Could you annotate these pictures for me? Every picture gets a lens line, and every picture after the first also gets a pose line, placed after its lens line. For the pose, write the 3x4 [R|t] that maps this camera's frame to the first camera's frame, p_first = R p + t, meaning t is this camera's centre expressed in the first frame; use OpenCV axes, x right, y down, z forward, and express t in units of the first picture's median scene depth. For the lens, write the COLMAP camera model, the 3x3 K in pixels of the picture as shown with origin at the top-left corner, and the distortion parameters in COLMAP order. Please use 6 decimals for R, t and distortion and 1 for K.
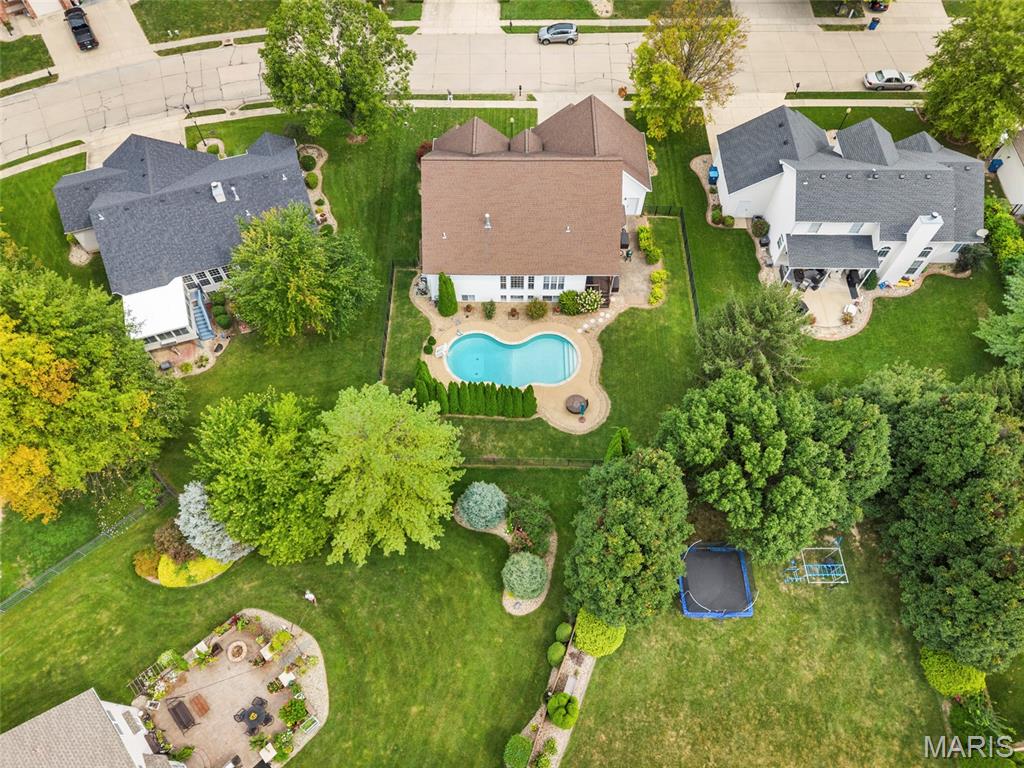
lens RADIAL K [[709.0, 0, 506.3], [0, 709.0, 339.9], [0, 0, 1]] dist [0.104658, -0.142284]
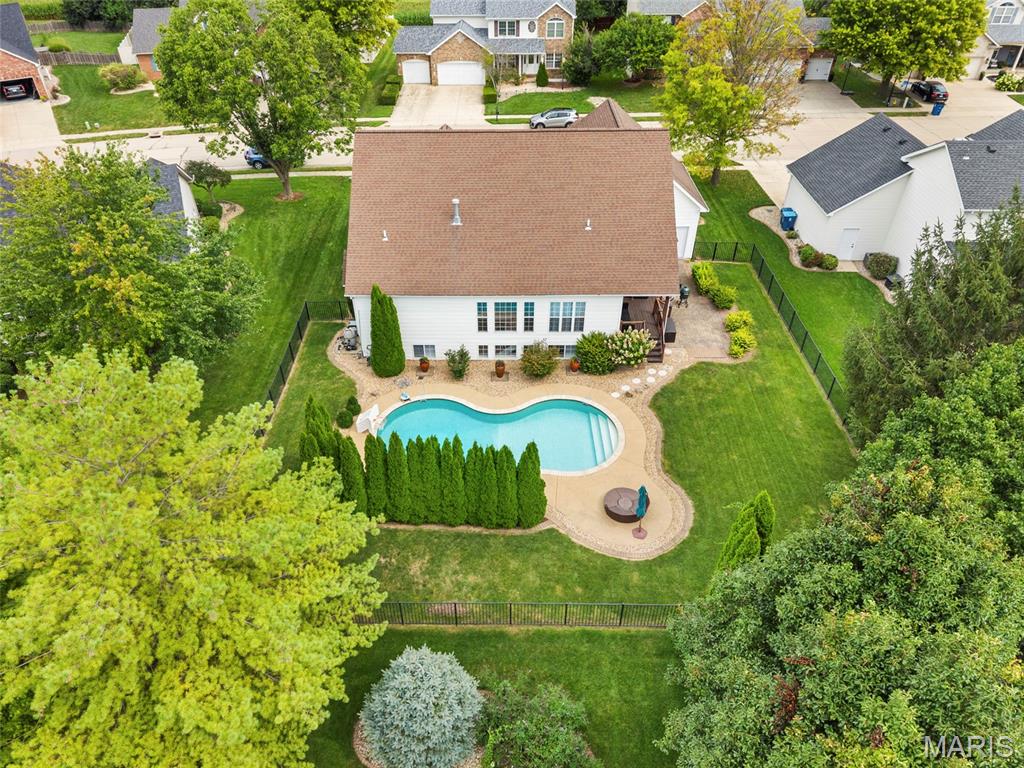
lens RADIAL K [[704.9, 0, 492.0], [0, 704.9, 349.5], [0, 0, 1]] dist [0.086993, -0.105885]
pose [[0.999969, -0.001690, -0.007627, 0.008448], [-0.001104, 0.935955, -0.352118, 0.153333], [0.007733, 0.352116, 0.935925, 0.457920]]
